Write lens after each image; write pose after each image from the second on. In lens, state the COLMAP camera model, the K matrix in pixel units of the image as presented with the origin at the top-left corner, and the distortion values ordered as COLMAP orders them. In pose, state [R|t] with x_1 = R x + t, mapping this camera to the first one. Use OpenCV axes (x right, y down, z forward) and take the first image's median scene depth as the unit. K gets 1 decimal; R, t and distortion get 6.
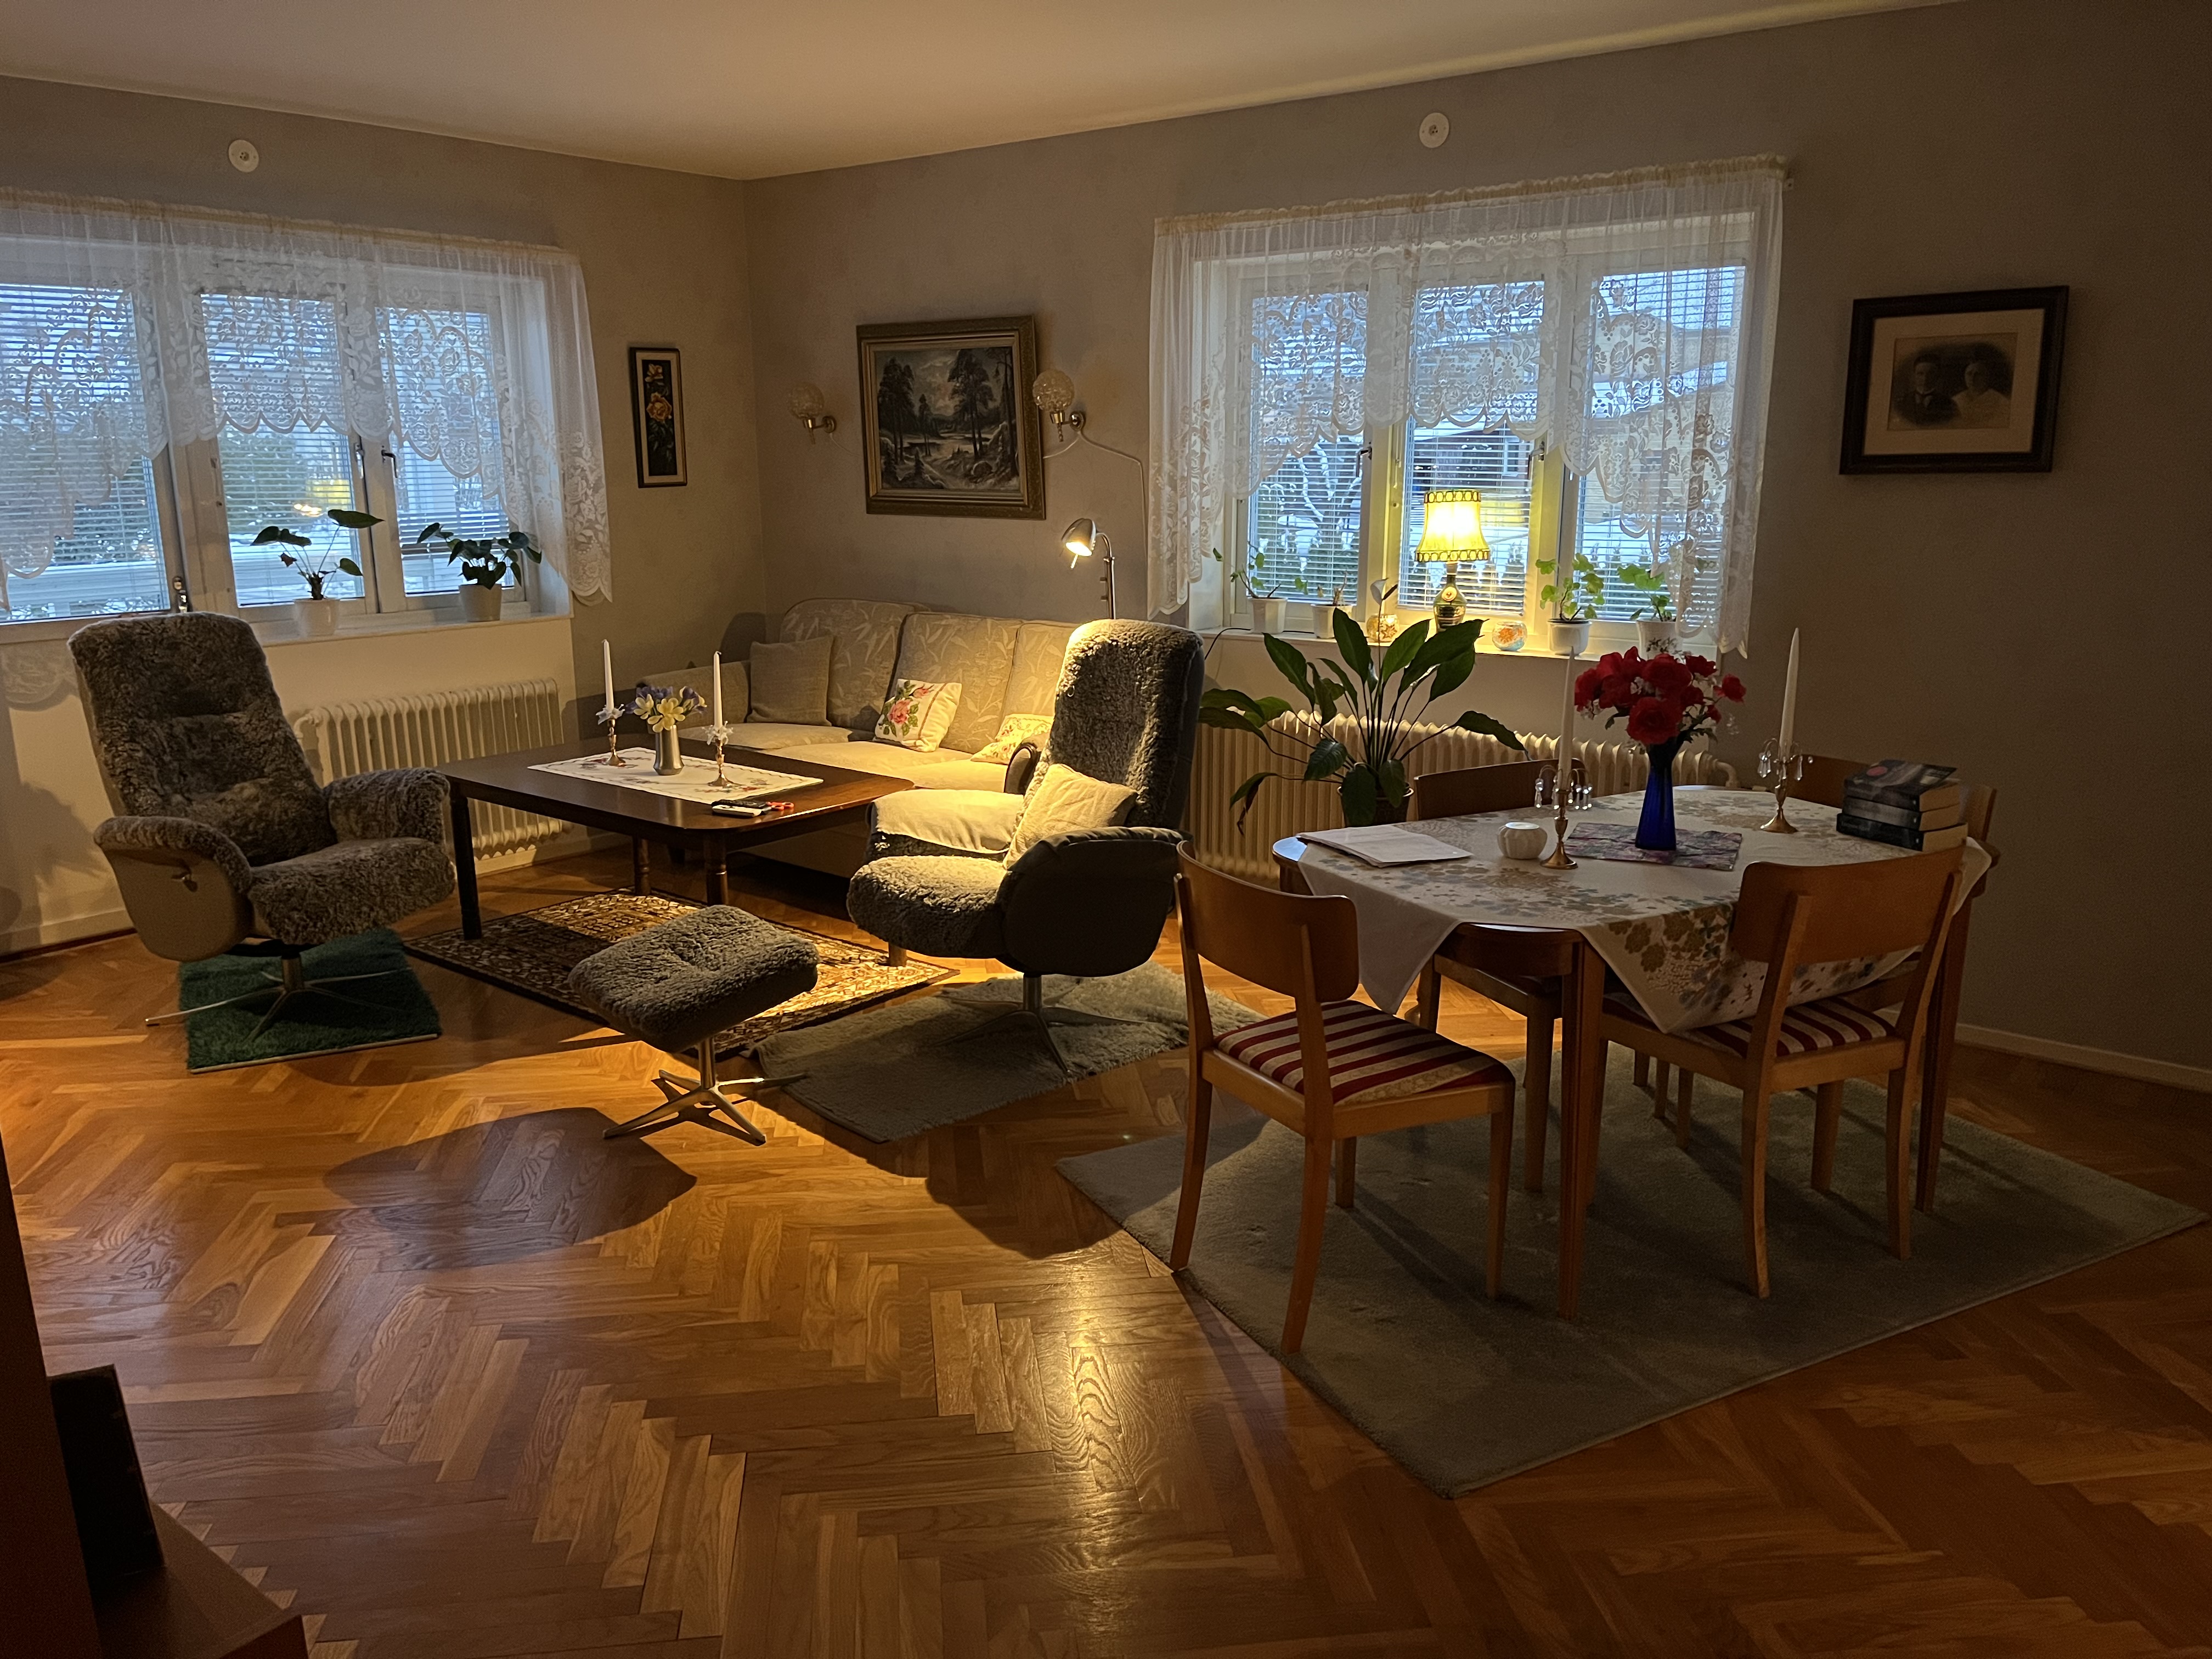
lens RADIAL K [[1730.3, 0, 1101.8], [0, 1730.3, 840.7], [0, 0, 1]] dist [0.068842, -0.024413]
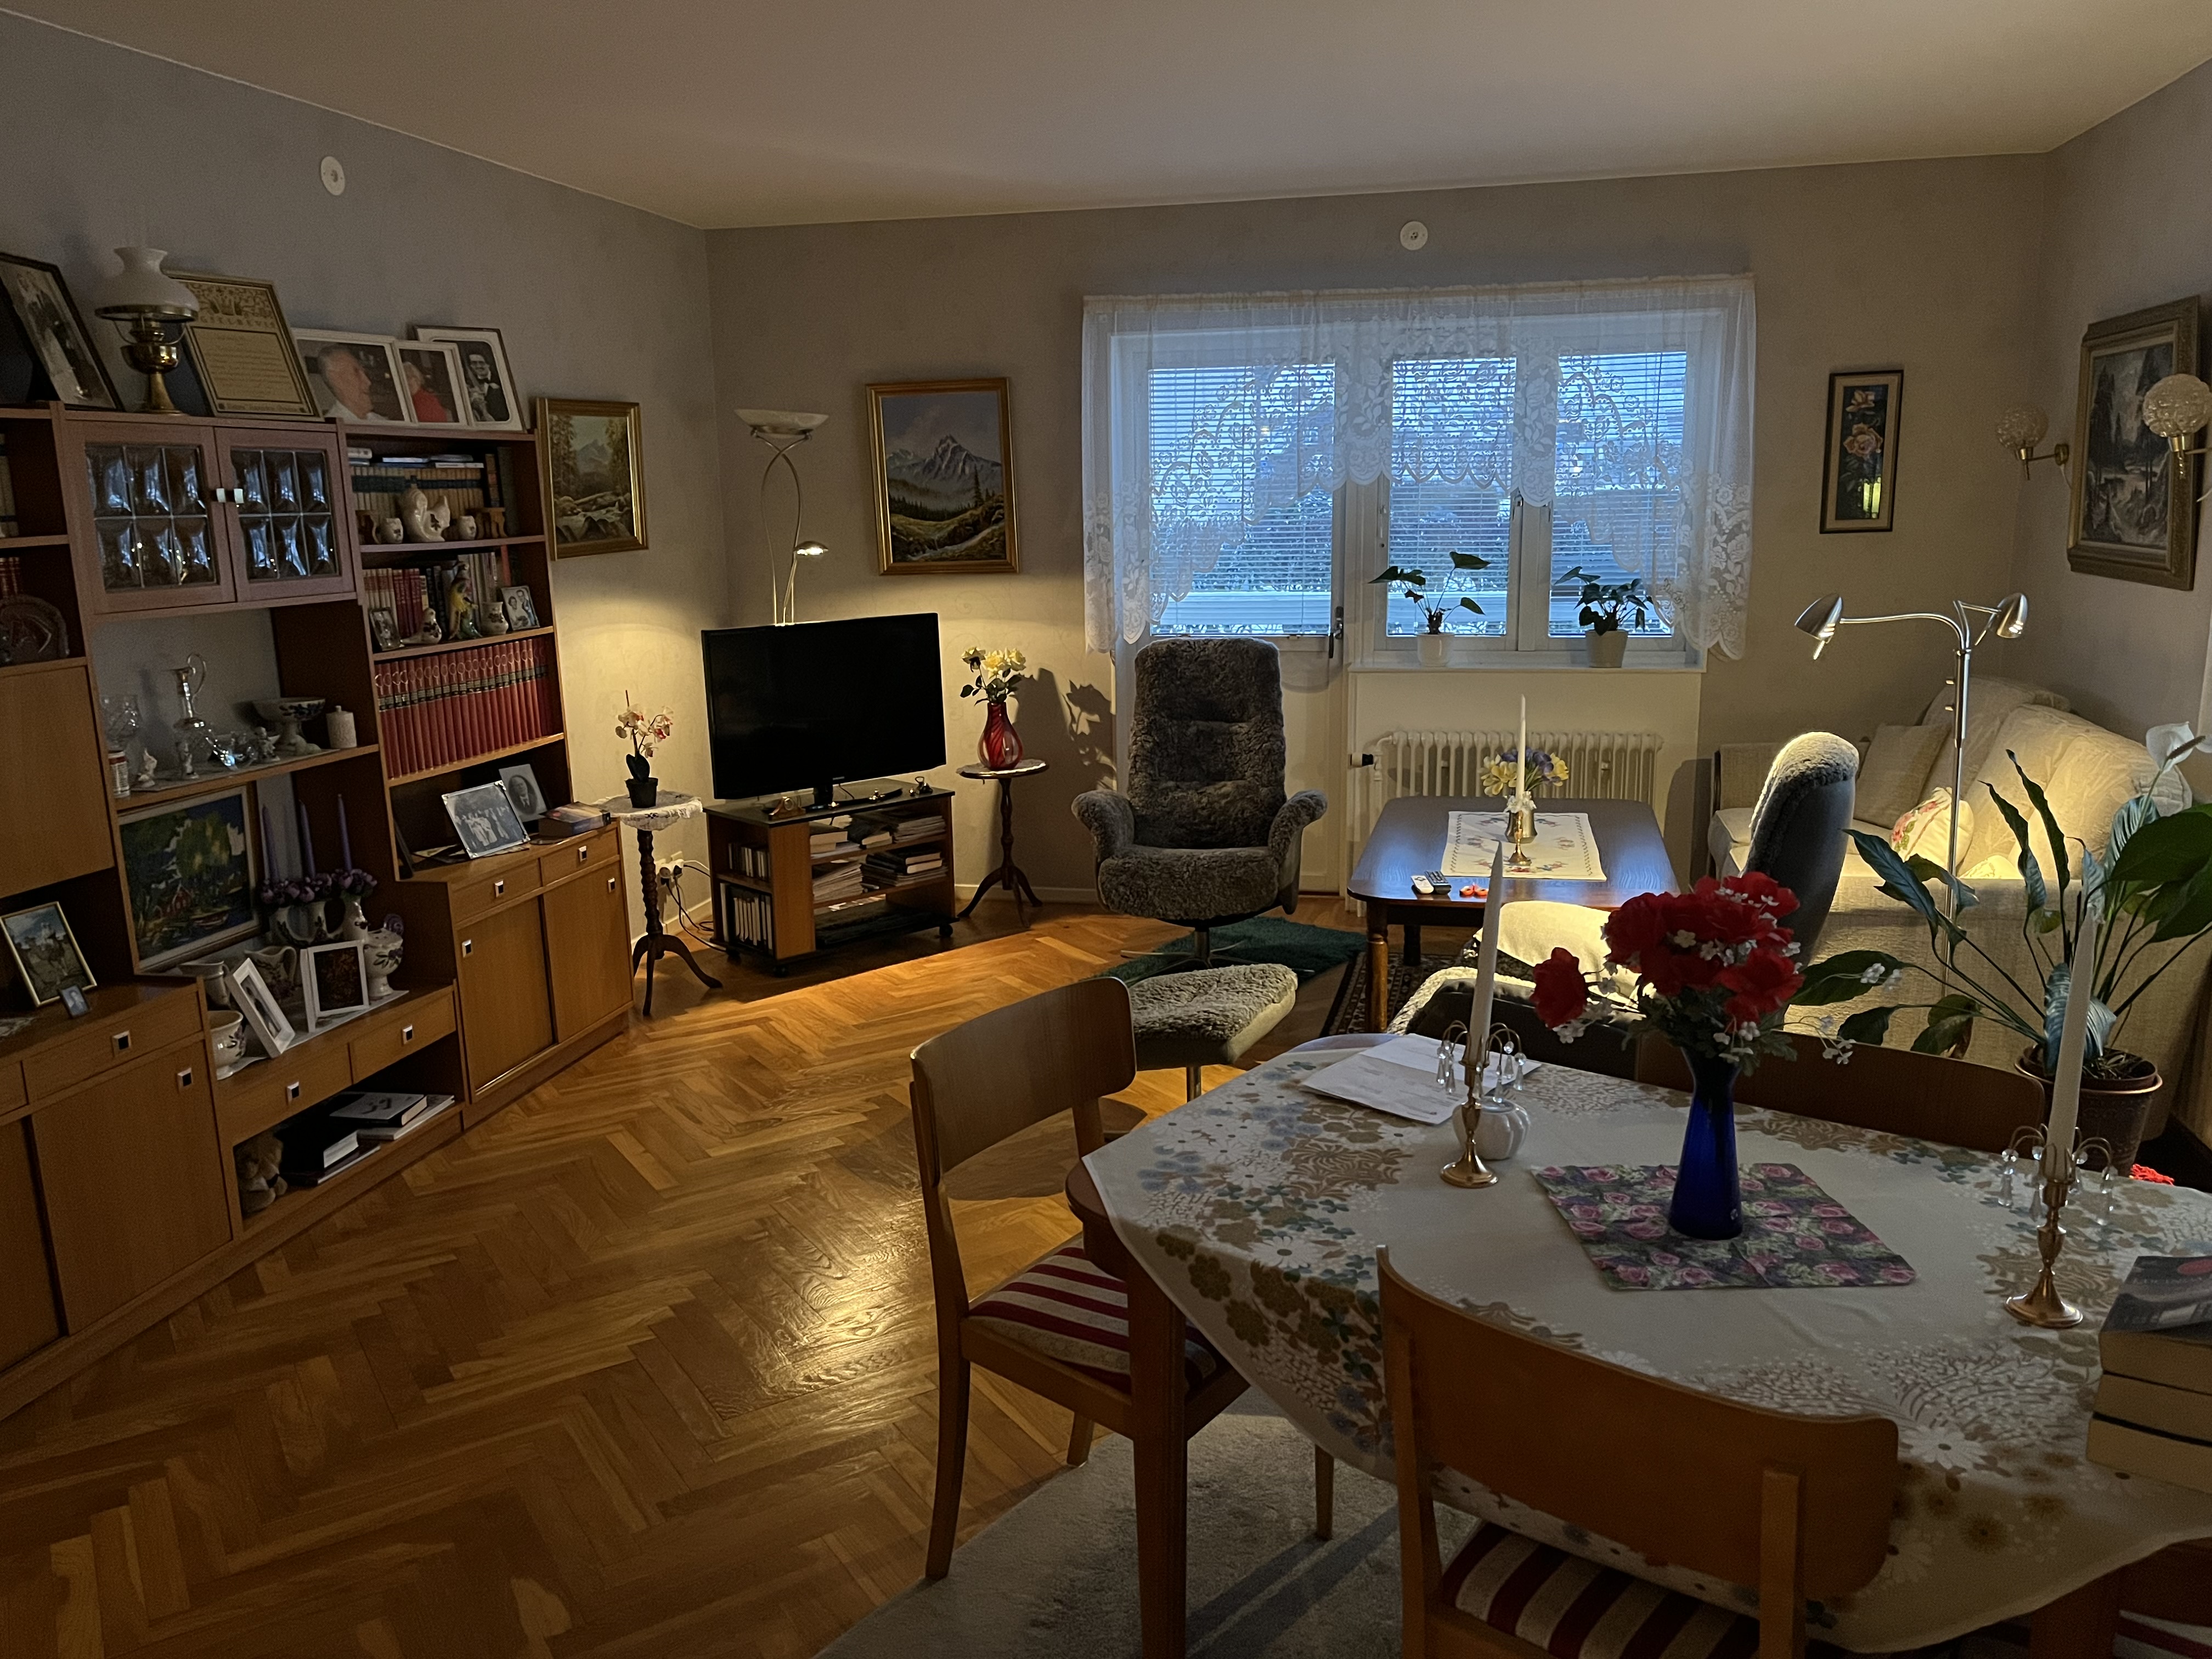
lens RADIAL K [[1730.3, 0, 1108.2], [0, 1730.3, 824.9], [0, 0, 1]] dist [0.068842, -0.024413]
pose [[0.467341, 0.169499, -0.867677, 0.416376], [-0.190520, 0.977697, 0.088375, -0.080120], [0.863305, 0.124008, 0.489211, 0.322780]]
